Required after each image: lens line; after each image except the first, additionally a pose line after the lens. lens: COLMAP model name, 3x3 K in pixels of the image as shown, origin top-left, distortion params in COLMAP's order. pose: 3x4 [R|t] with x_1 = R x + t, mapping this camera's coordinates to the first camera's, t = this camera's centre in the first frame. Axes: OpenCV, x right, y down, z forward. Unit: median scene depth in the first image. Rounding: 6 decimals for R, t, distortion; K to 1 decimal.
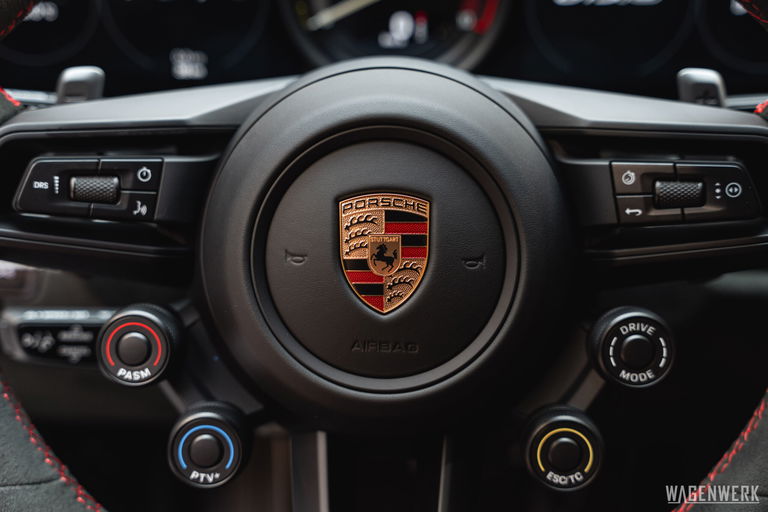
lens RADIAL K [[1130.6, 0, 384.0], [0, 1130.6, 256.0], [0, 0, 1]] dist [0.020925, 0.070954]
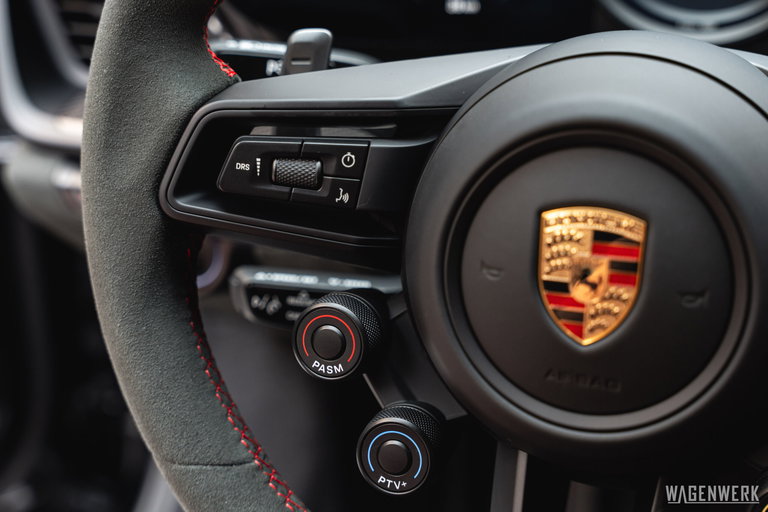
lens RADIAL K [[1238.9, 0, 384.0], [0, 1238.9, 256.0], [0, 0, 1]] dist [-0.015728, 0.020346]
pose [[0.943056, 0.098643, -0.317670, 0.146107], [-0.061976, 0.990401, 0.123553, -0.121028], [0.326808, -0.096829, 0.940117, 0.046068]]
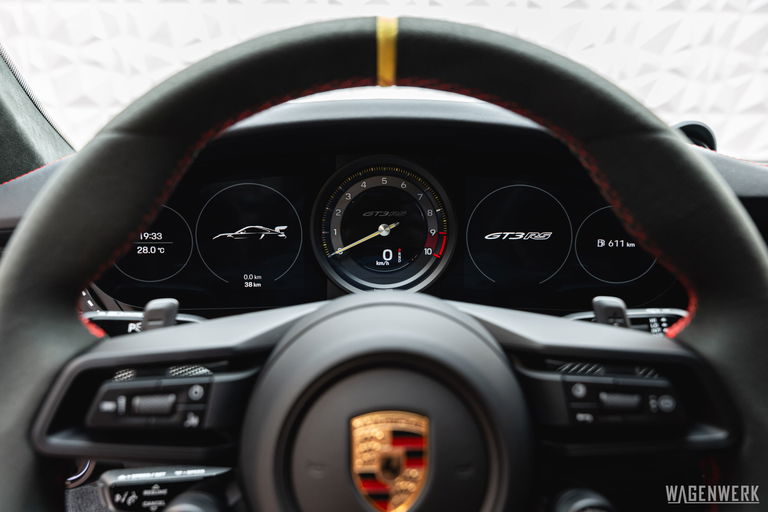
lens RADIAL K [[519.7, 0, 384.0], [0, 519.7, 256.0], [0, 0, 1]] dist [-0.005339, -0.001560]
pose [[0.999333, -0.004807, 0.036202, -0.024236], [0.010364, 0.987874, -0.154912, -0.129240], [-0.035018, 0.155184, 0.987265, 0.400854]]
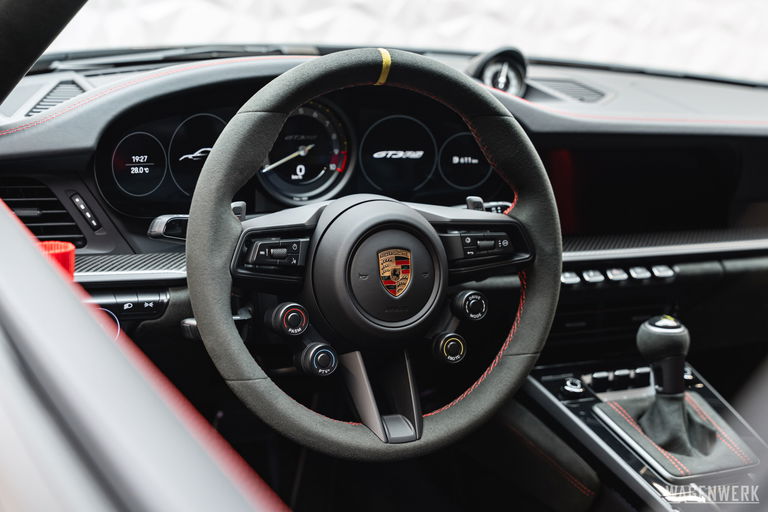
lens RADIAL K [[1169.9, 0, 384.0], [0, 1169.9, 256.0], [0, 0, 1]] dist [0.011862, 0.005283]
pose [[0.888577, -0.049701, 0.456027, -1.177083], [0.078125, 0.995986, -0.043679, 0.070104], [-0.452025, 0.074439, 0.888894, -1.296812]]
